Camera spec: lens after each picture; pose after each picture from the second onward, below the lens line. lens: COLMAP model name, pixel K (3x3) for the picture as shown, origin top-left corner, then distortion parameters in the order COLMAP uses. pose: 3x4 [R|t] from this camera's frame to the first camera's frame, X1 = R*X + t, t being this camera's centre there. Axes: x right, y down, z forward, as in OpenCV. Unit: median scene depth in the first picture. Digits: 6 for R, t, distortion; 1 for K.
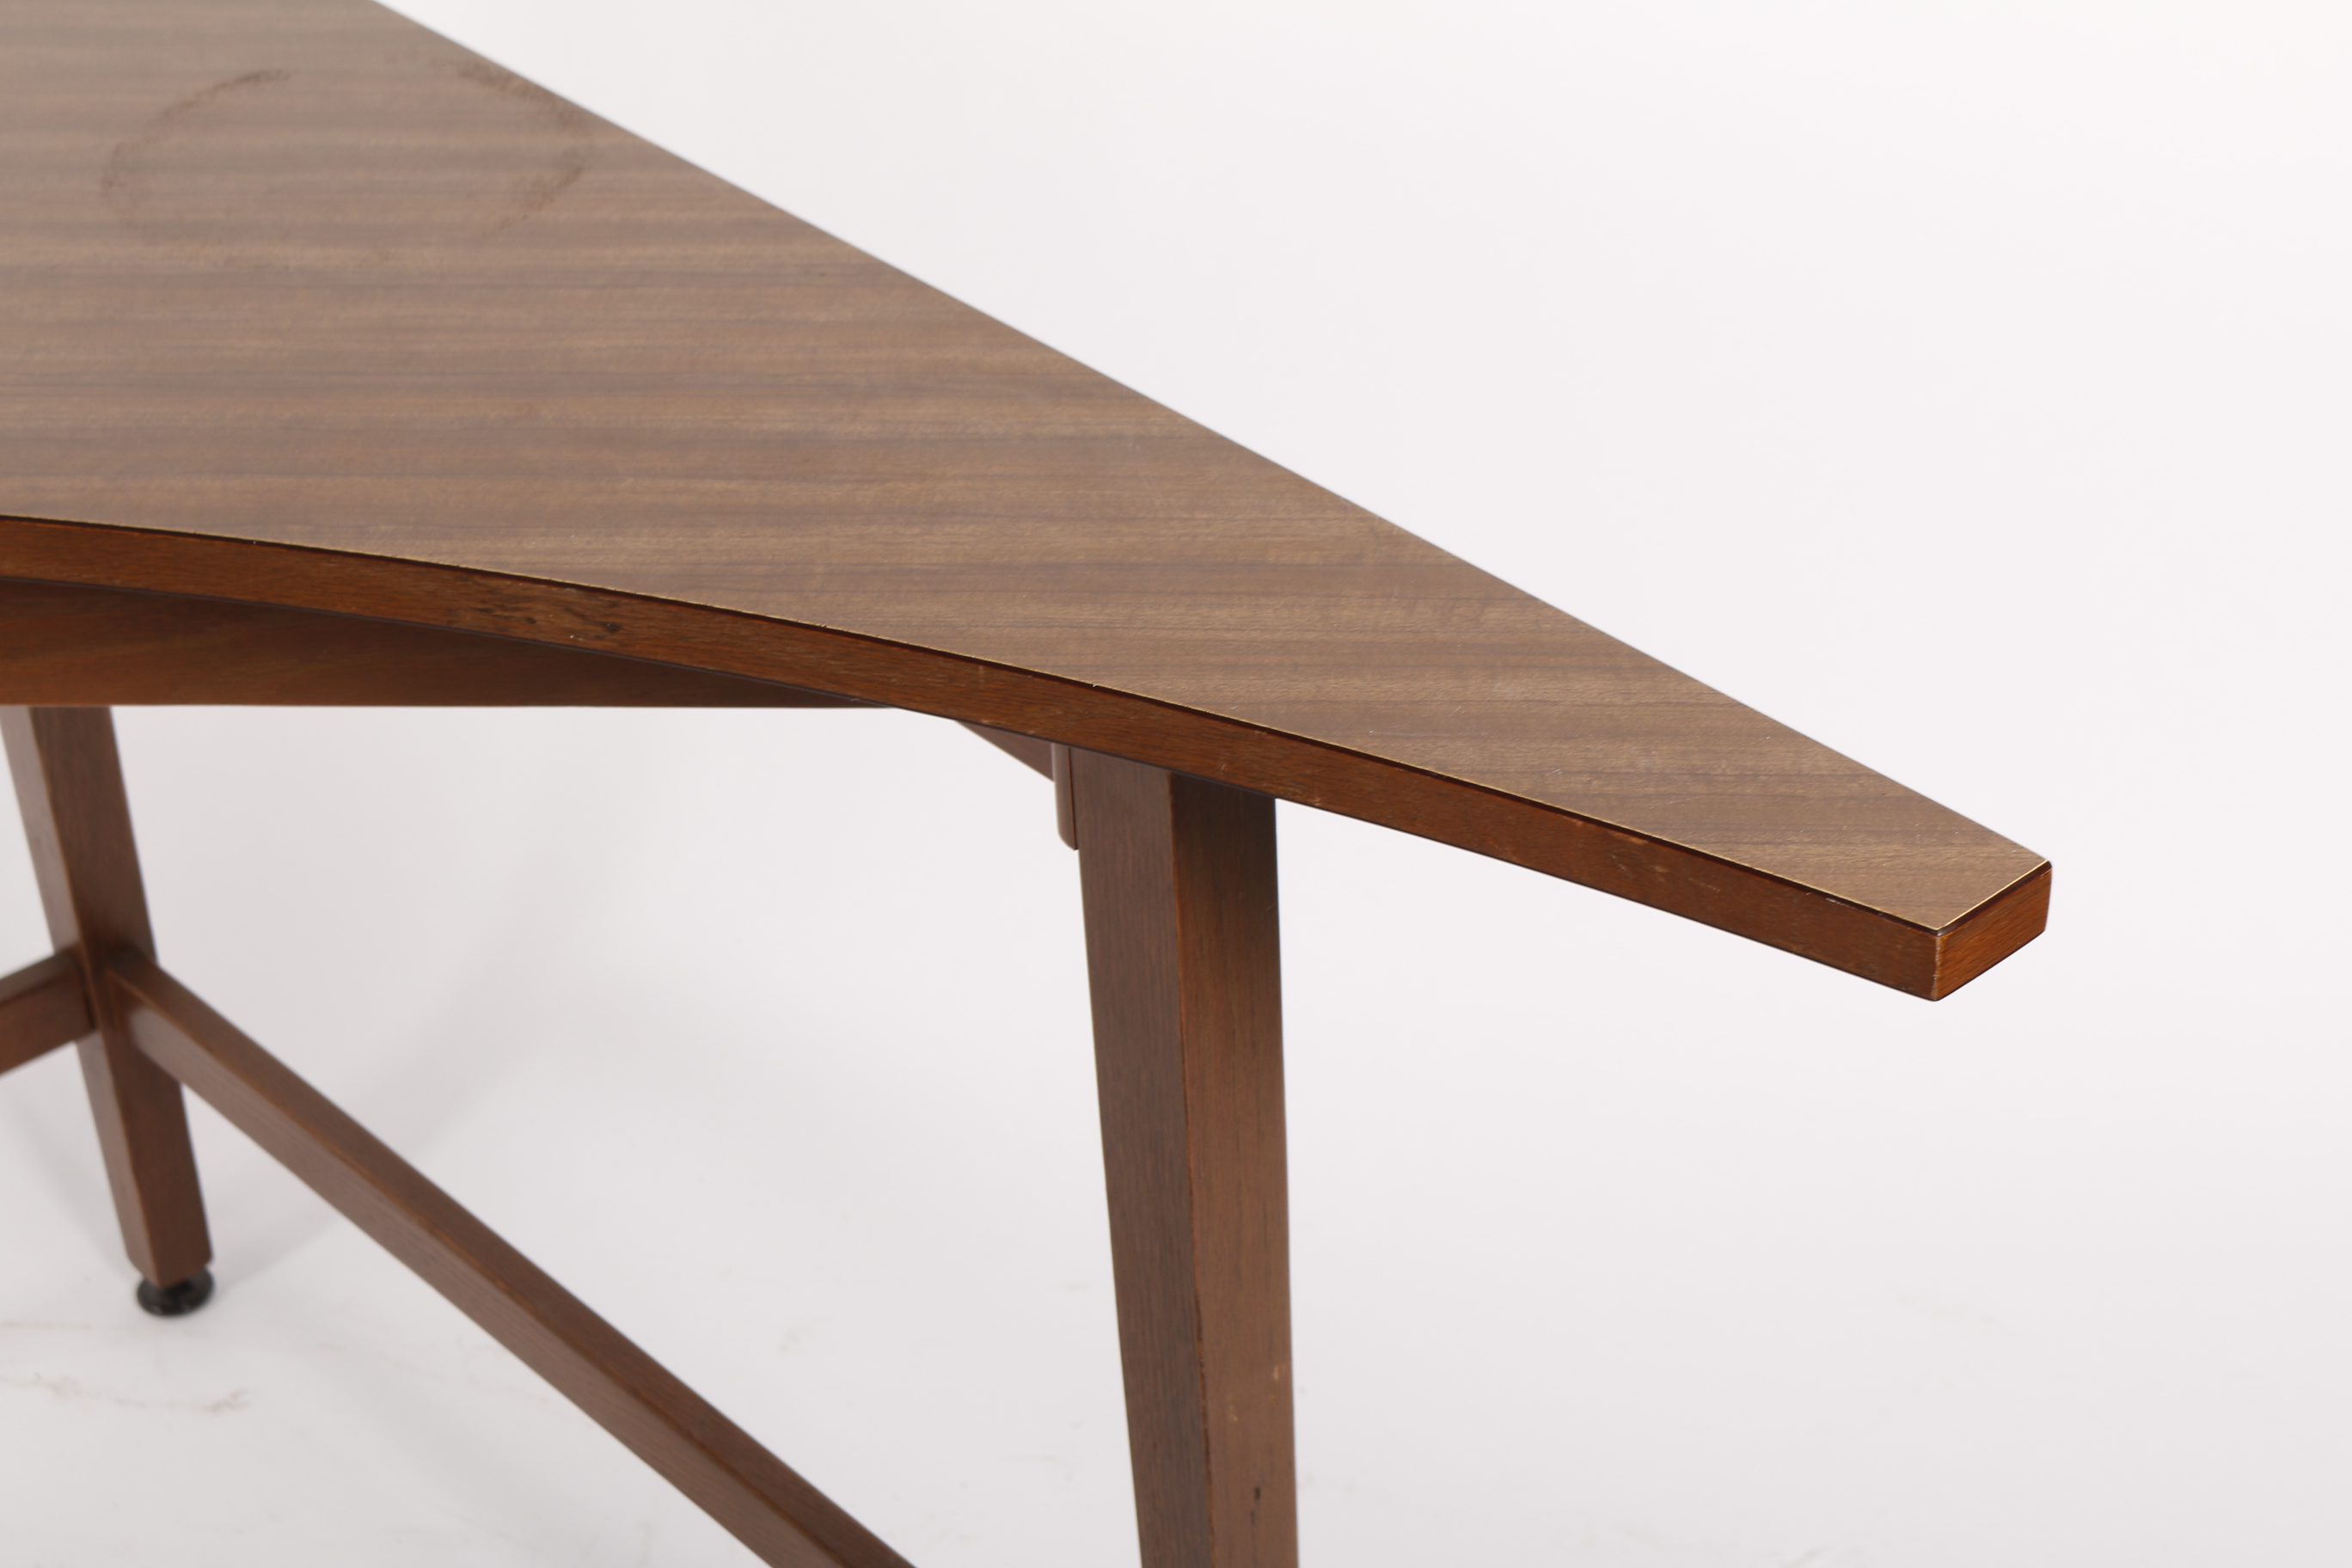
lens RADIAL K [[4549.6, 0, 1176.0], [0, 4549.6, 784.0], [0, 0, 1]] dist [-0.006203, -0.151228]
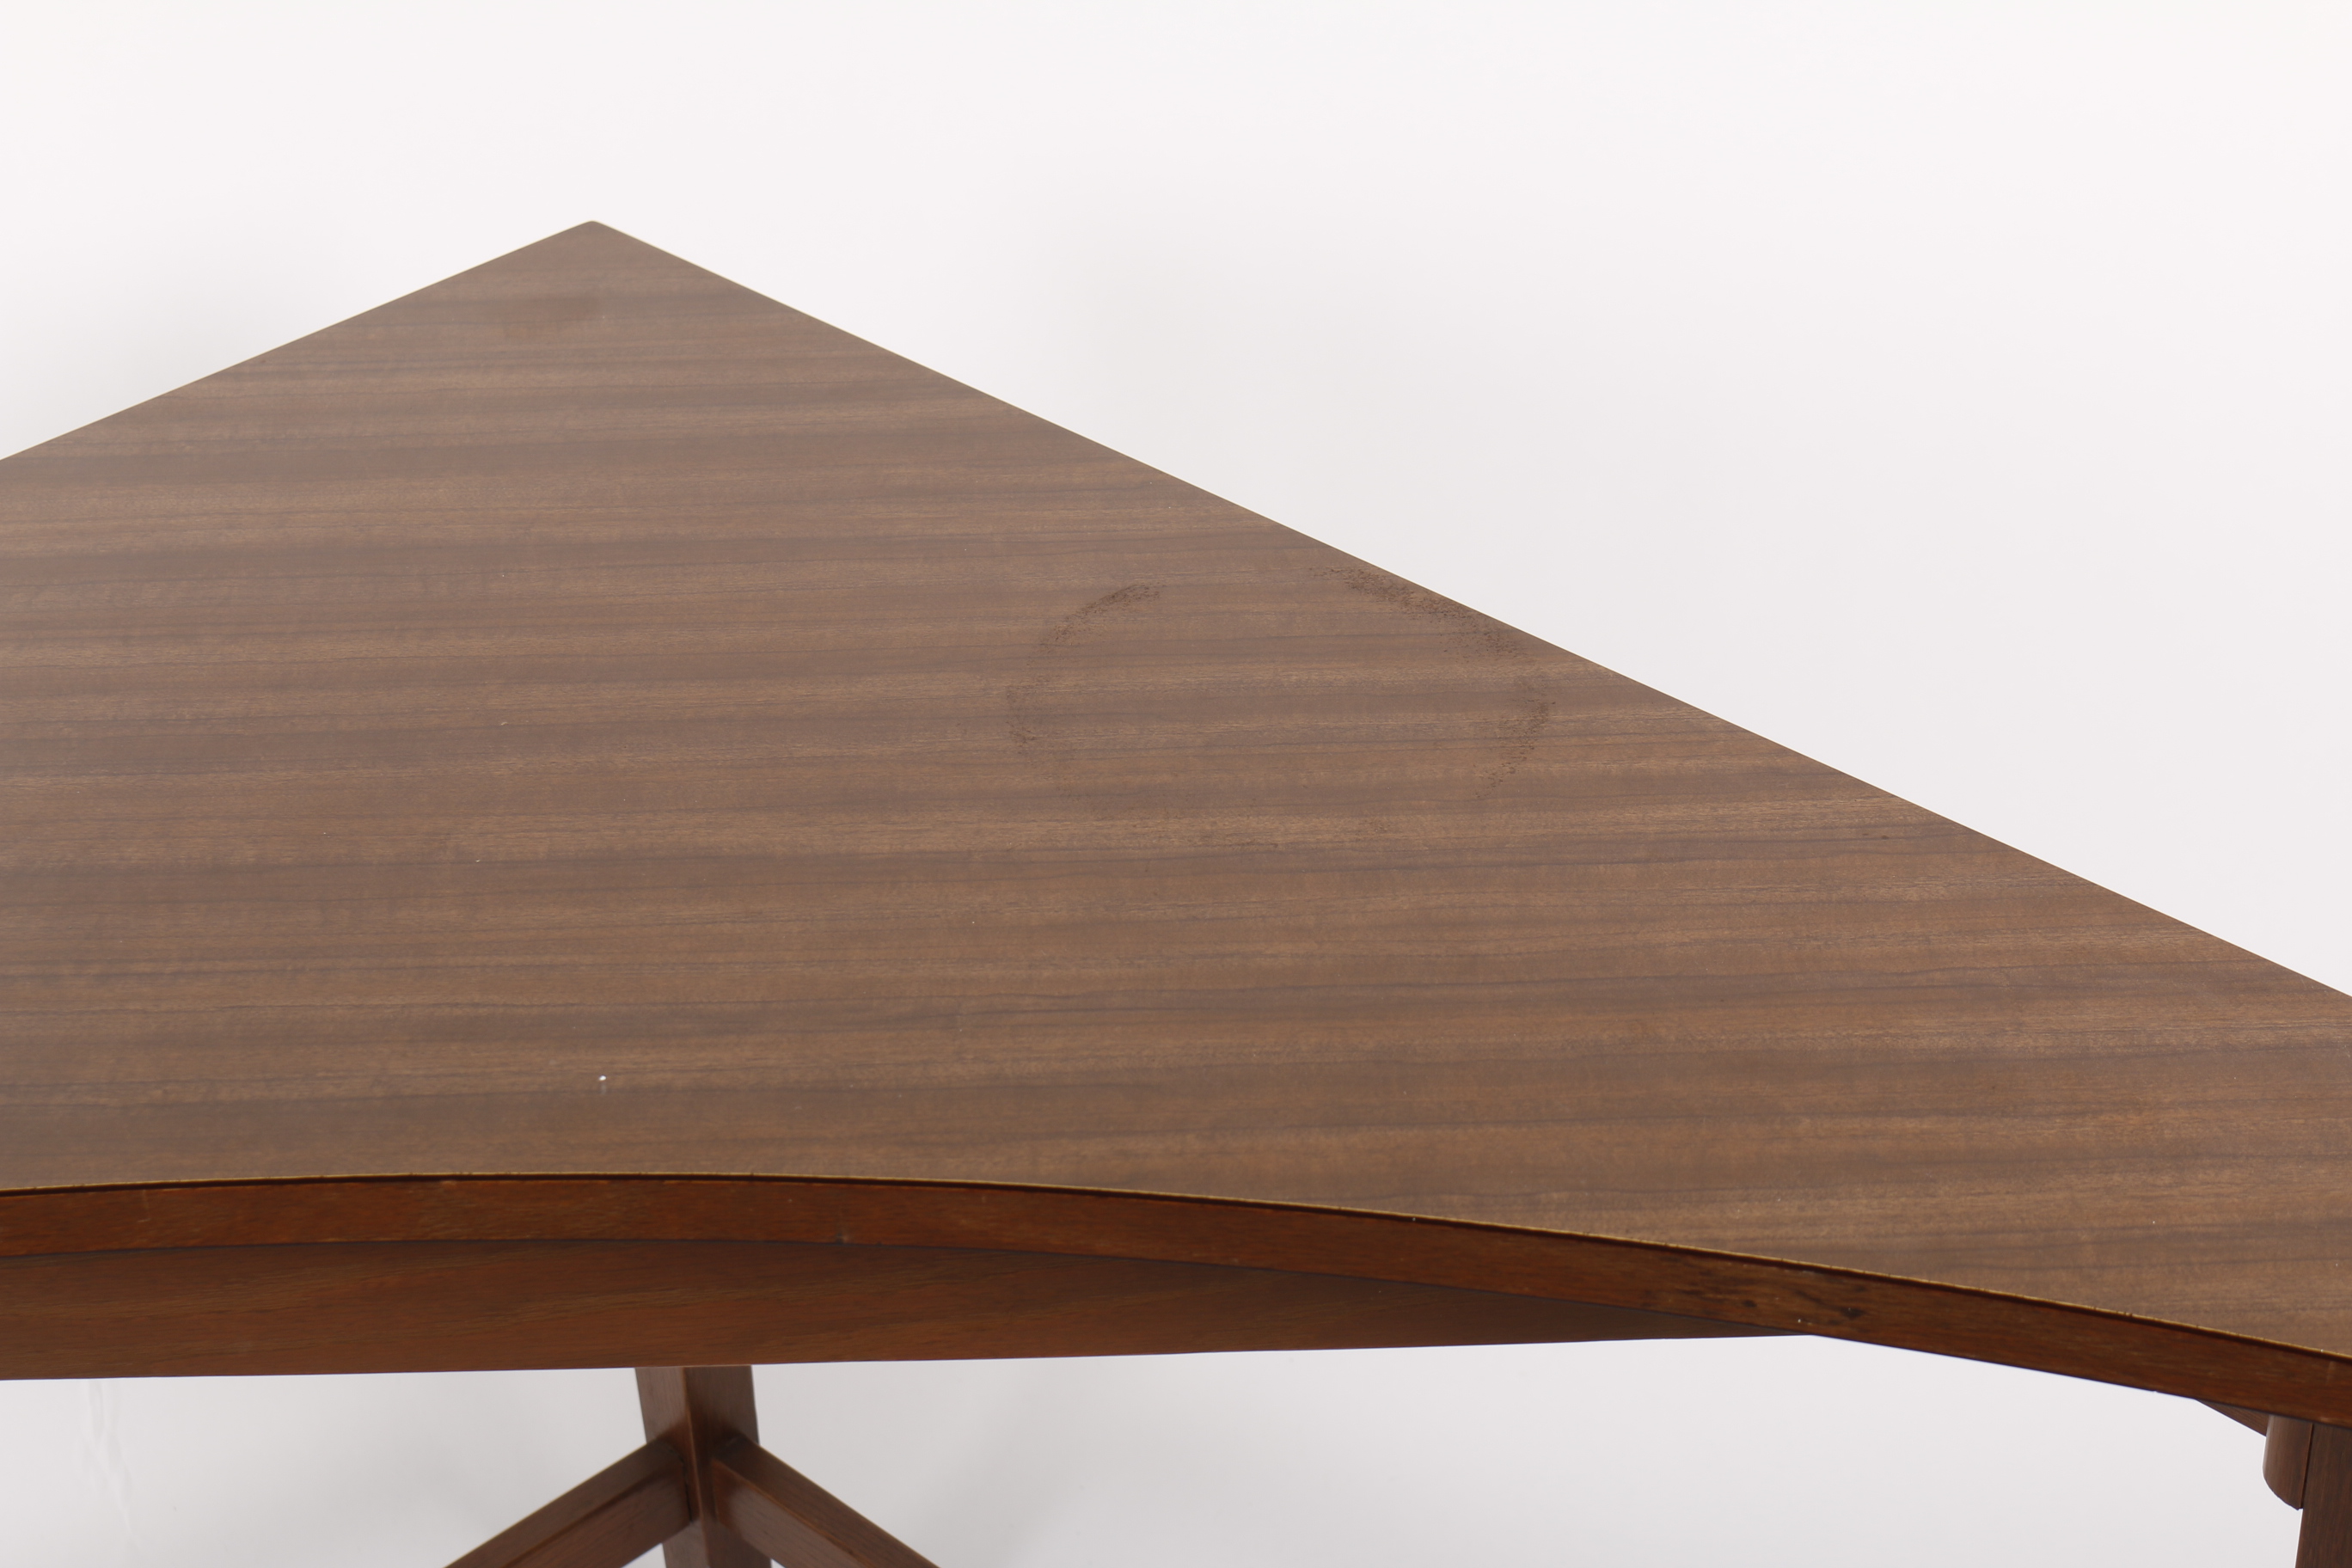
lens RADIAL K [[4347.5, 0, 1176.0], [0, 4347.5, 784.0], [0, 0, 1]] dist [-0.038562, -0.160763]
pose [[0.998455, -0.034545, 0.043524, -0.278607], [0.035584, 0.999094, -0.023330, -0.117692], [-0.042678, 0.024843, 0.998780, 0.162670]]
